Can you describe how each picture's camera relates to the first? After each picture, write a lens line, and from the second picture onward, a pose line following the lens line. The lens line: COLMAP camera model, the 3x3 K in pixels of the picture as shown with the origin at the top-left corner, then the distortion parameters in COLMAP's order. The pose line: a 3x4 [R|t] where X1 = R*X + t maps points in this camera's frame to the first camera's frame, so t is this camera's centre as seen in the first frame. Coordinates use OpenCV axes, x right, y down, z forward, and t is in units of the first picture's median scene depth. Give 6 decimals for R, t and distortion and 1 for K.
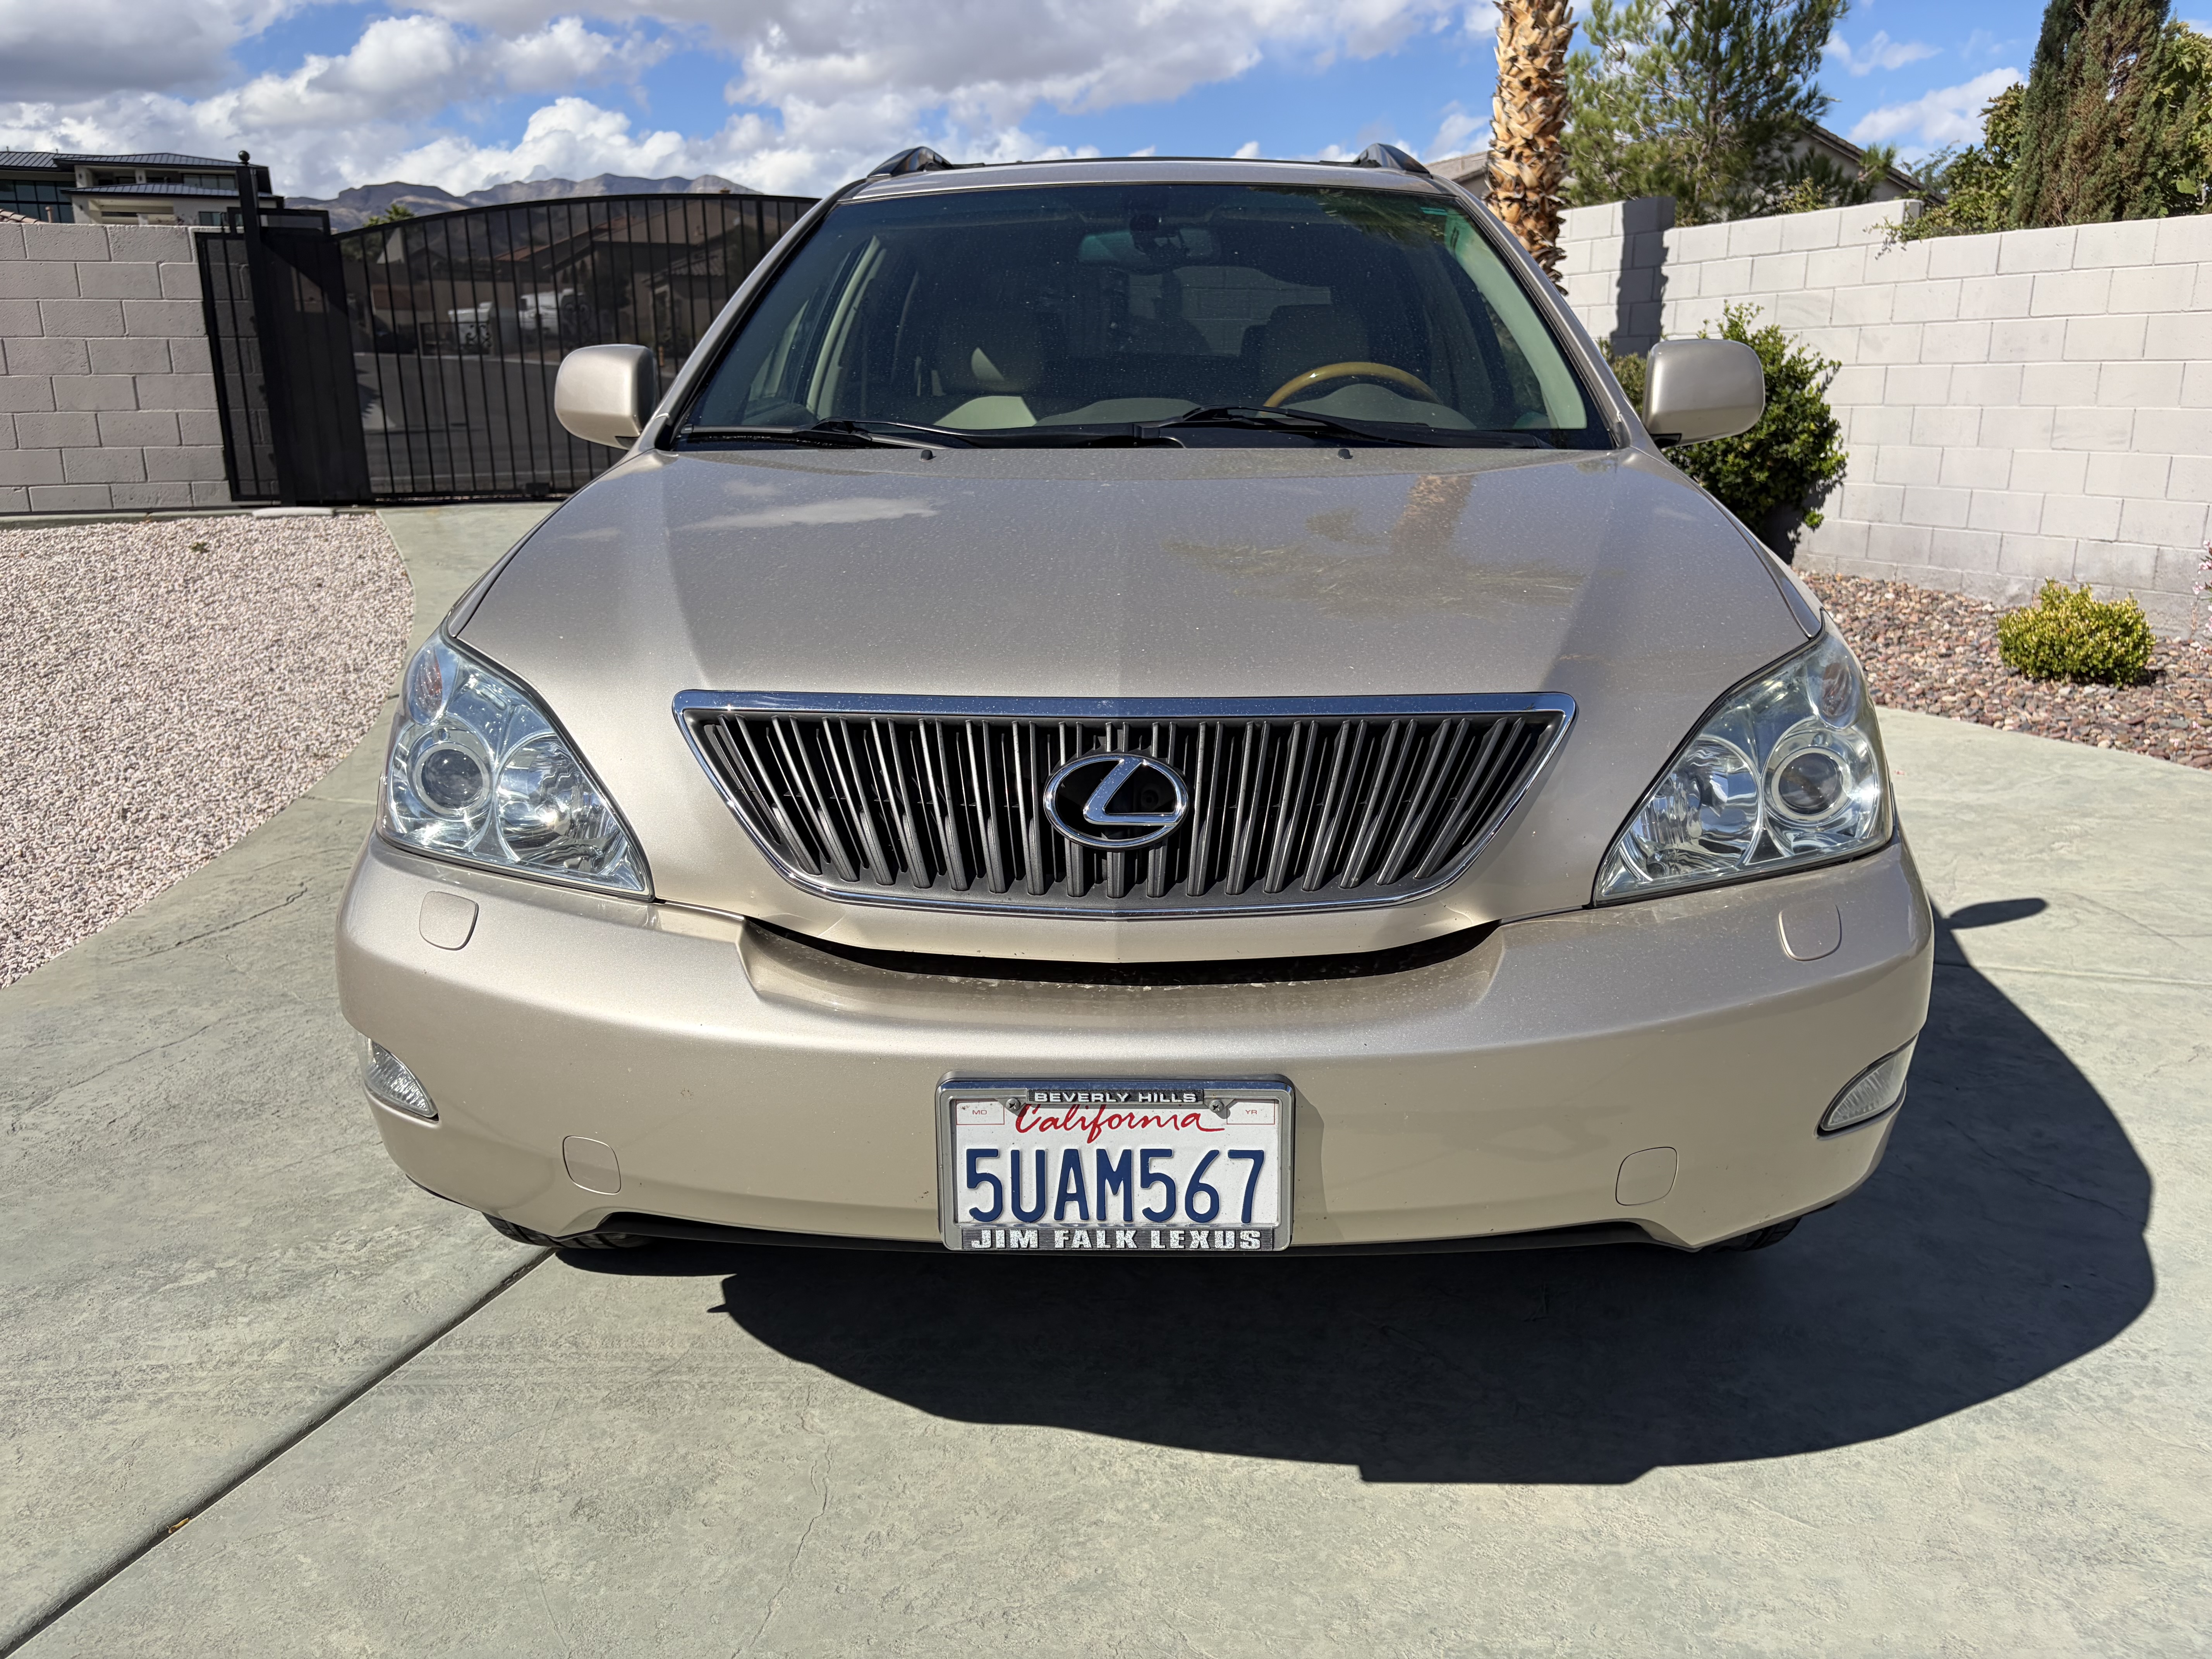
lens RADIAL K [[1690.7, 0, 1110.8], [0, 1690.7, 821.0], [0, 0, 1]] dist [0.033007, -0.050412]
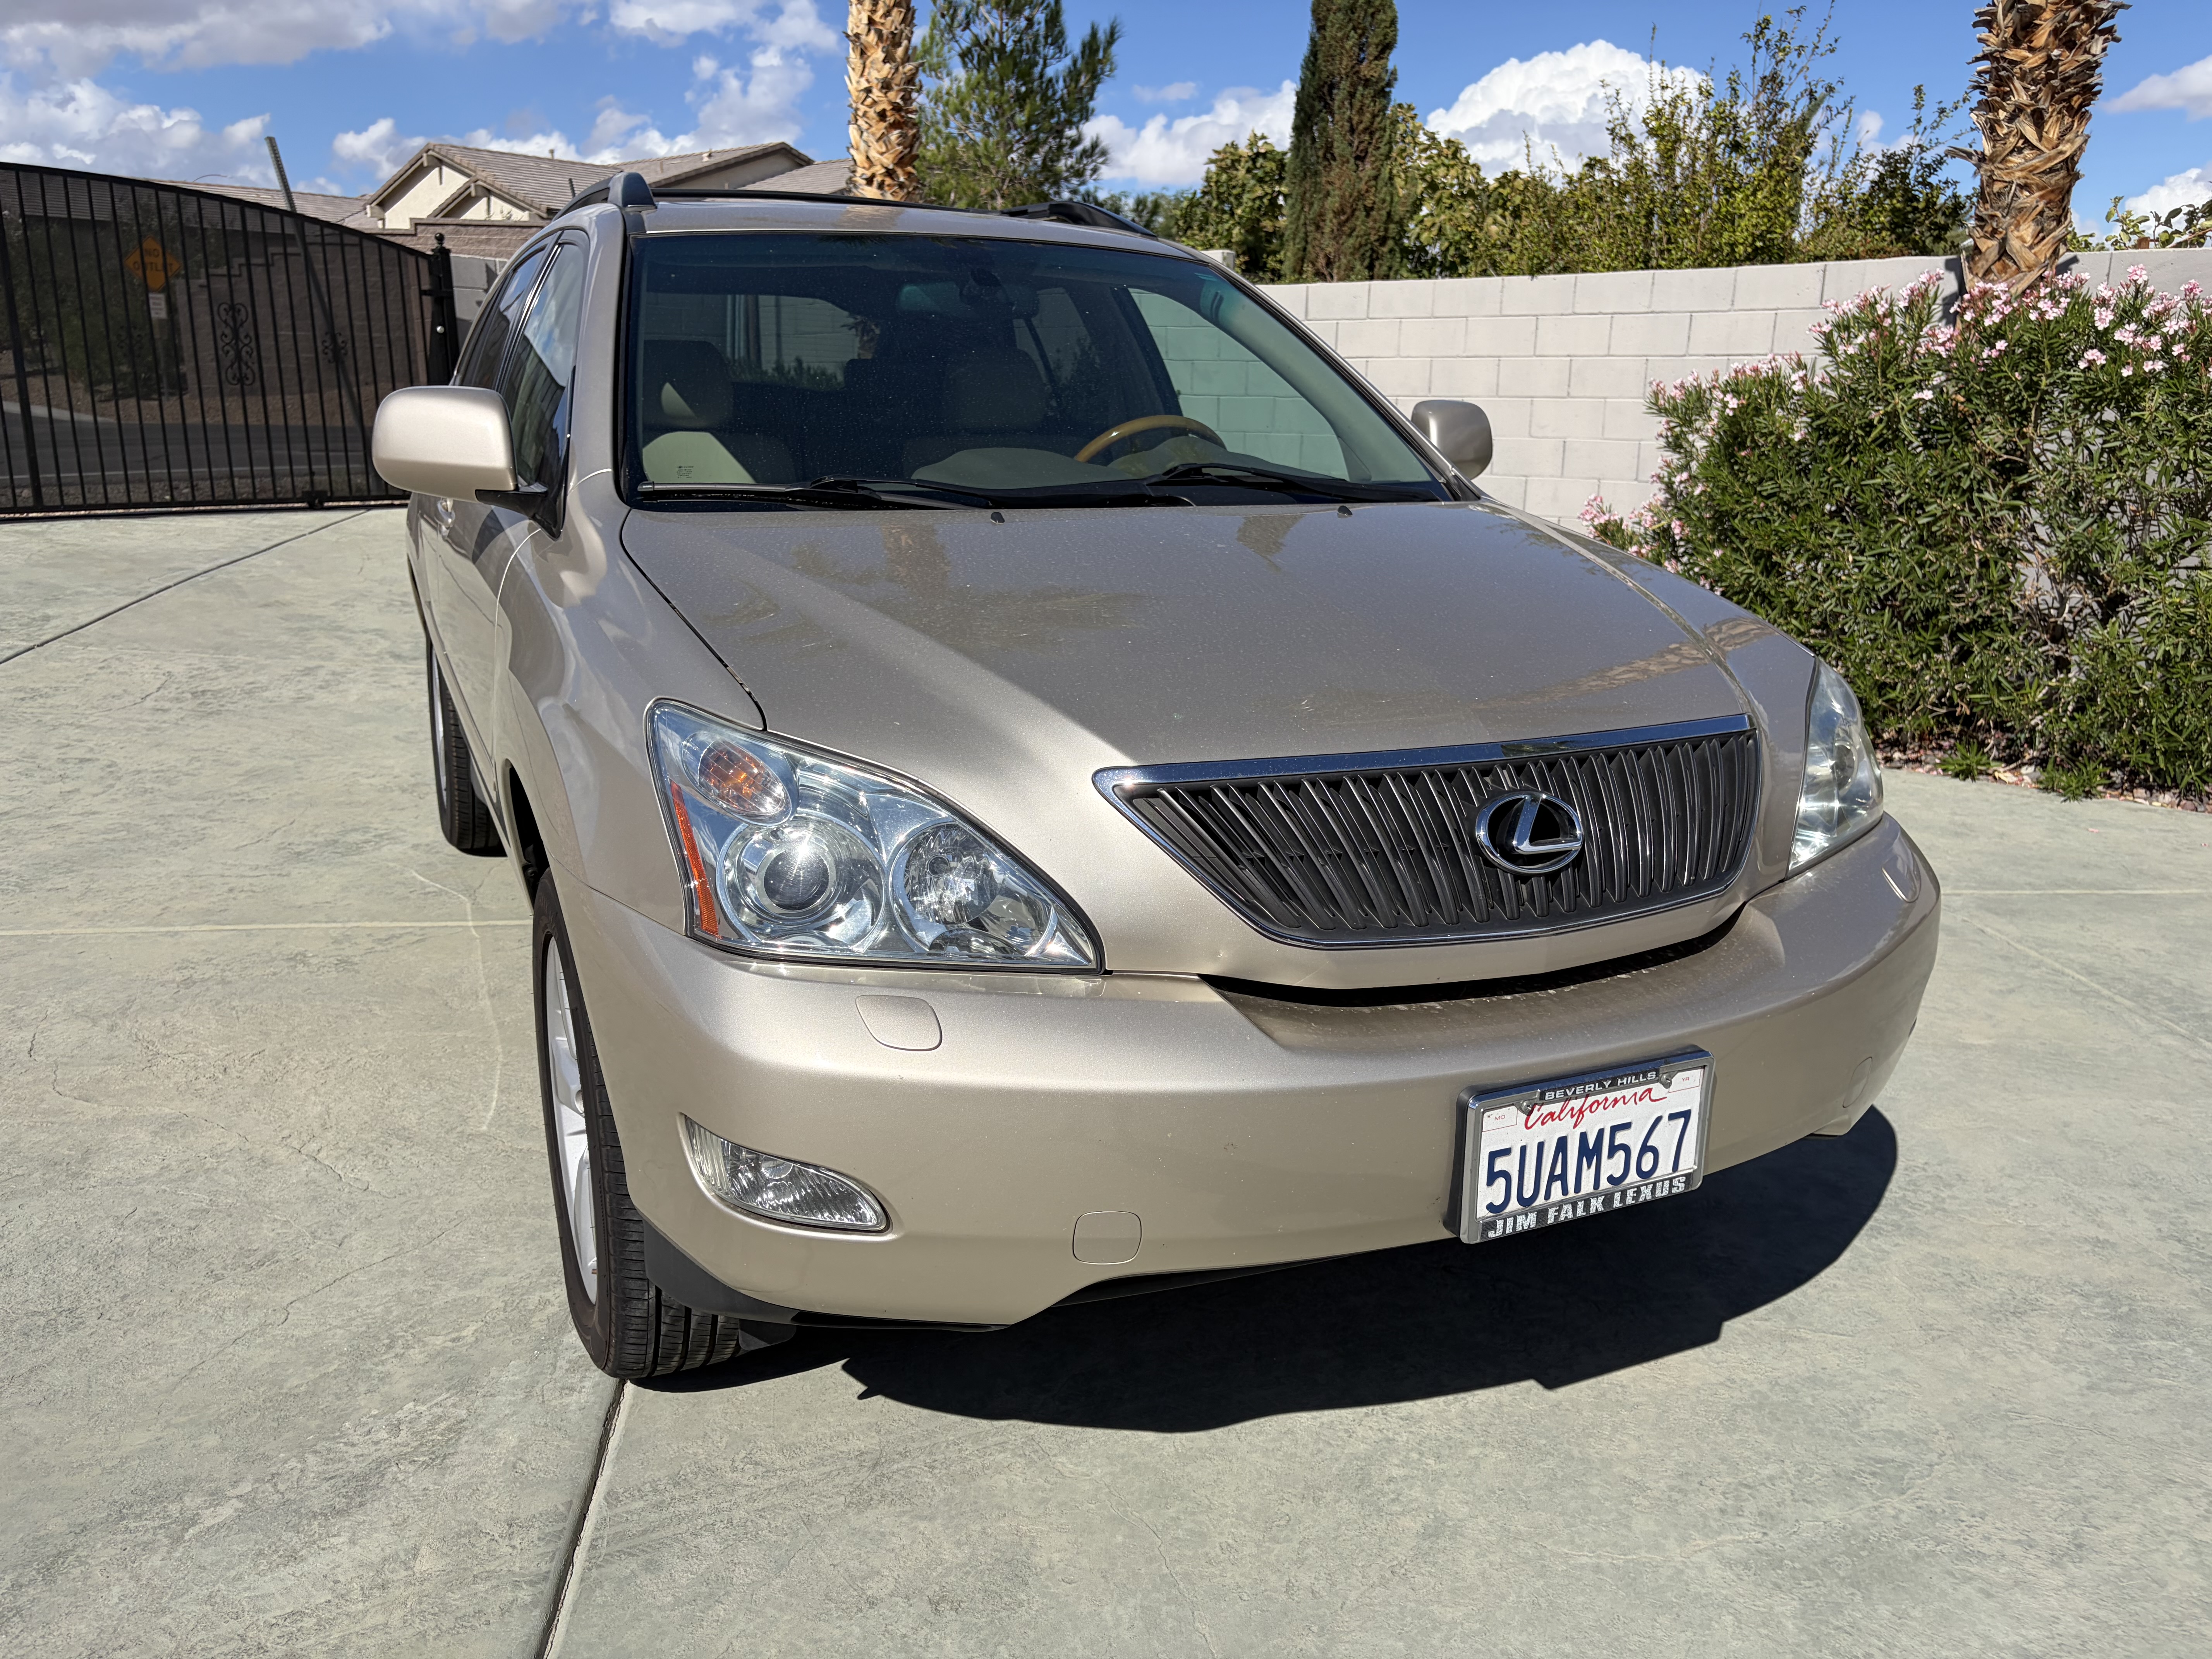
lens RADIAL K [[1690.7, 0, 1118.5], [0, 1690.7, 822.3], [0, 0, 1]] dist [0.033007, -0.050412]
pose [[0.892507, -0.092506, 0.441445, -0.698056], [0.092715, 0.995468, 0.021154, -0.065064], [-0.441401, 0.022049, 0.897039, 0.074960]]
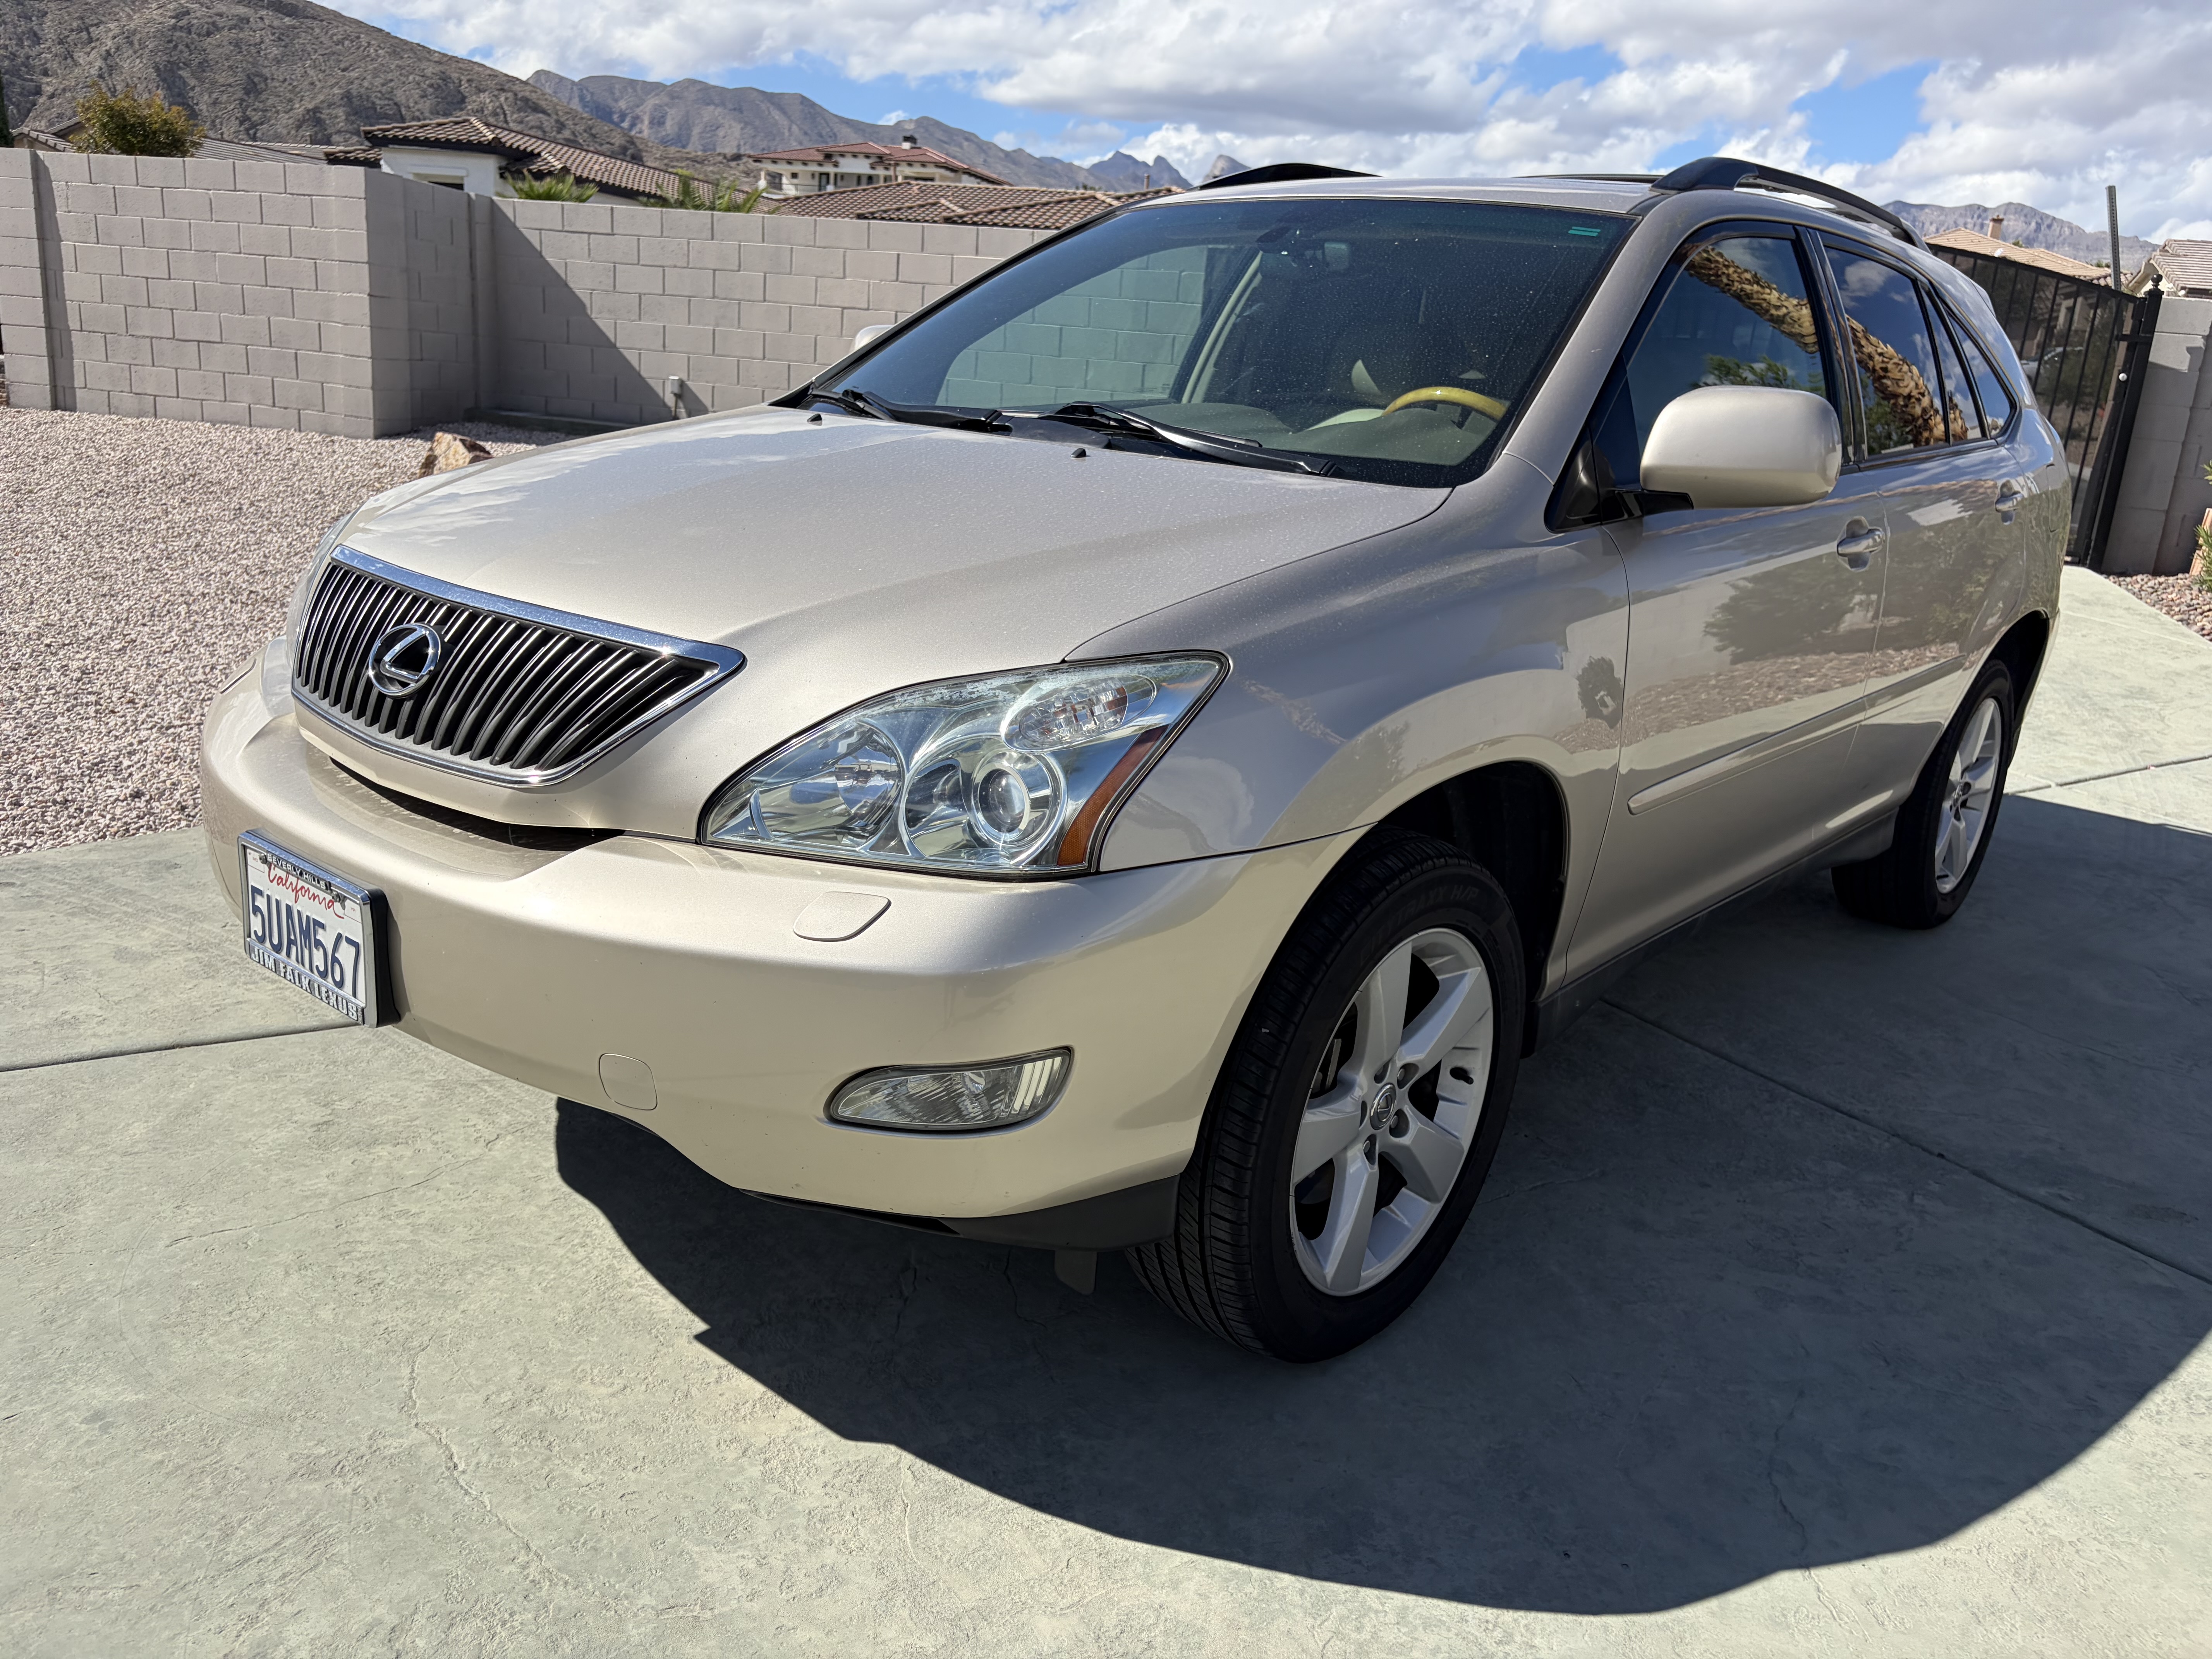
lens RADIAL K [[1690.7, 0, 1127.2], [0, 1690.7, 830.6], [0, 0, 1]] dist [0.033007, -0.050412]
pose [[0.782448, 0.235283, -0.576556, 1.101288], [-0.238059, 0.968565, 0.072184, -0.101532], [0.575415, 0.080775, 0.813863, 0.256067]]
